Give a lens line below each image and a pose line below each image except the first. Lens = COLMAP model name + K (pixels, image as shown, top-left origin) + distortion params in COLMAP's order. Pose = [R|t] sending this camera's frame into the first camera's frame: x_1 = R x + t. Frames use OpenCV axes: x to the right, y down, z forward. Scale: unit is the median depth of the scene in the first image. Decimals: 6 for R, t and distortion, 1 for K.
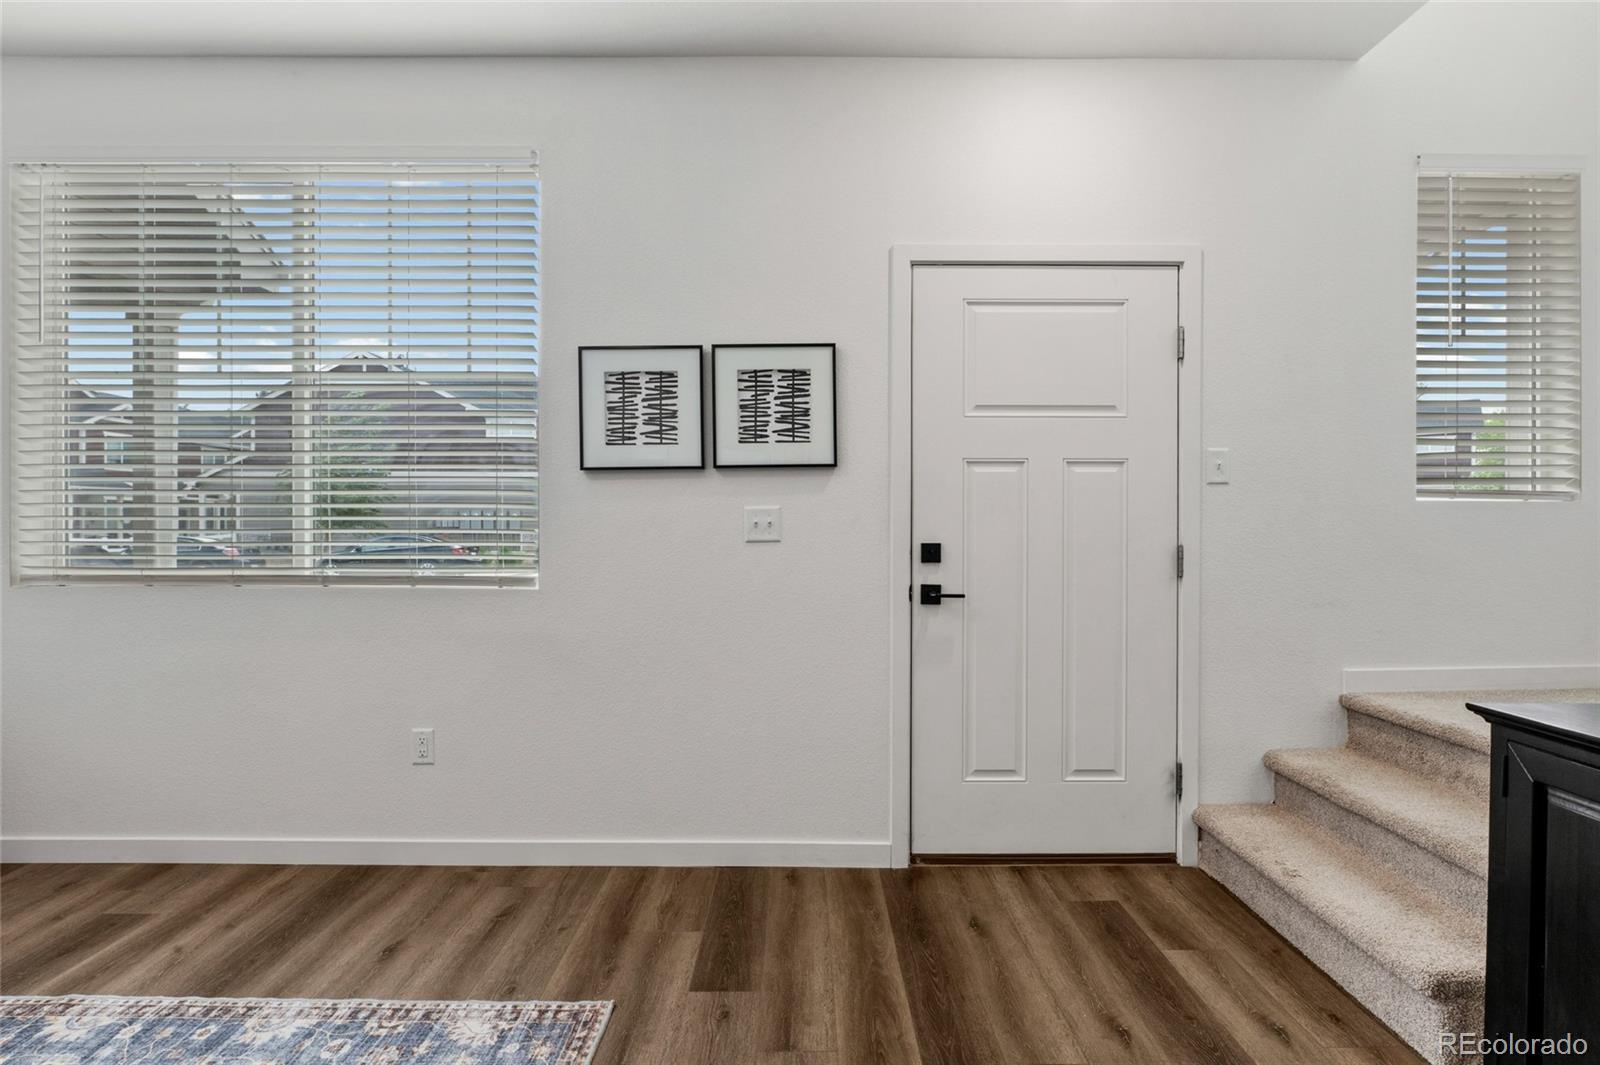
lens RADIAL K [[817.3, 0, 808.2], [0, 817.3, 535.2], [0, 0, 1]] dist [0.002822, -0.004671]
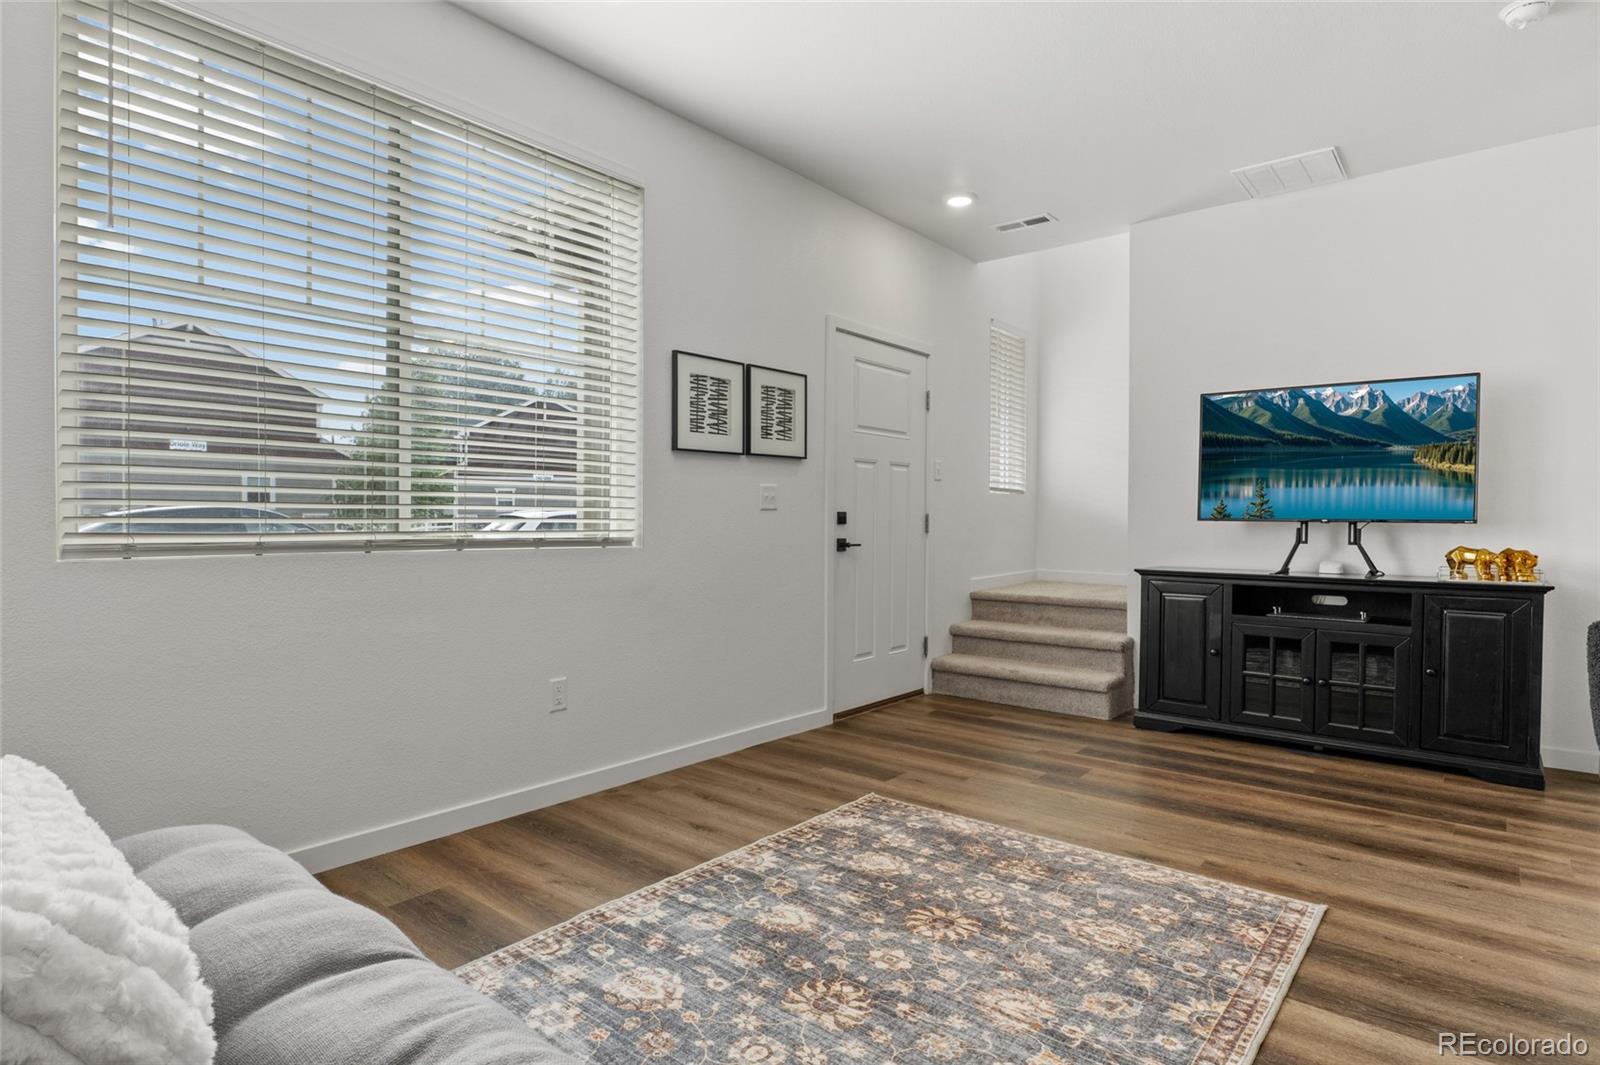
lens RADIAL K [[817.3, 0, 822.0], [0, 817.3, 522.7], [0, 0, 1]] dist [0.002822, -0.004671]
pose [[0.643215, -0.002165, 0.765683, -1.079376], [-0.008742, 0.999910, 0.010171, 0.015550], [-0.765636, -0.013236, 0.643138, 0.033634]]
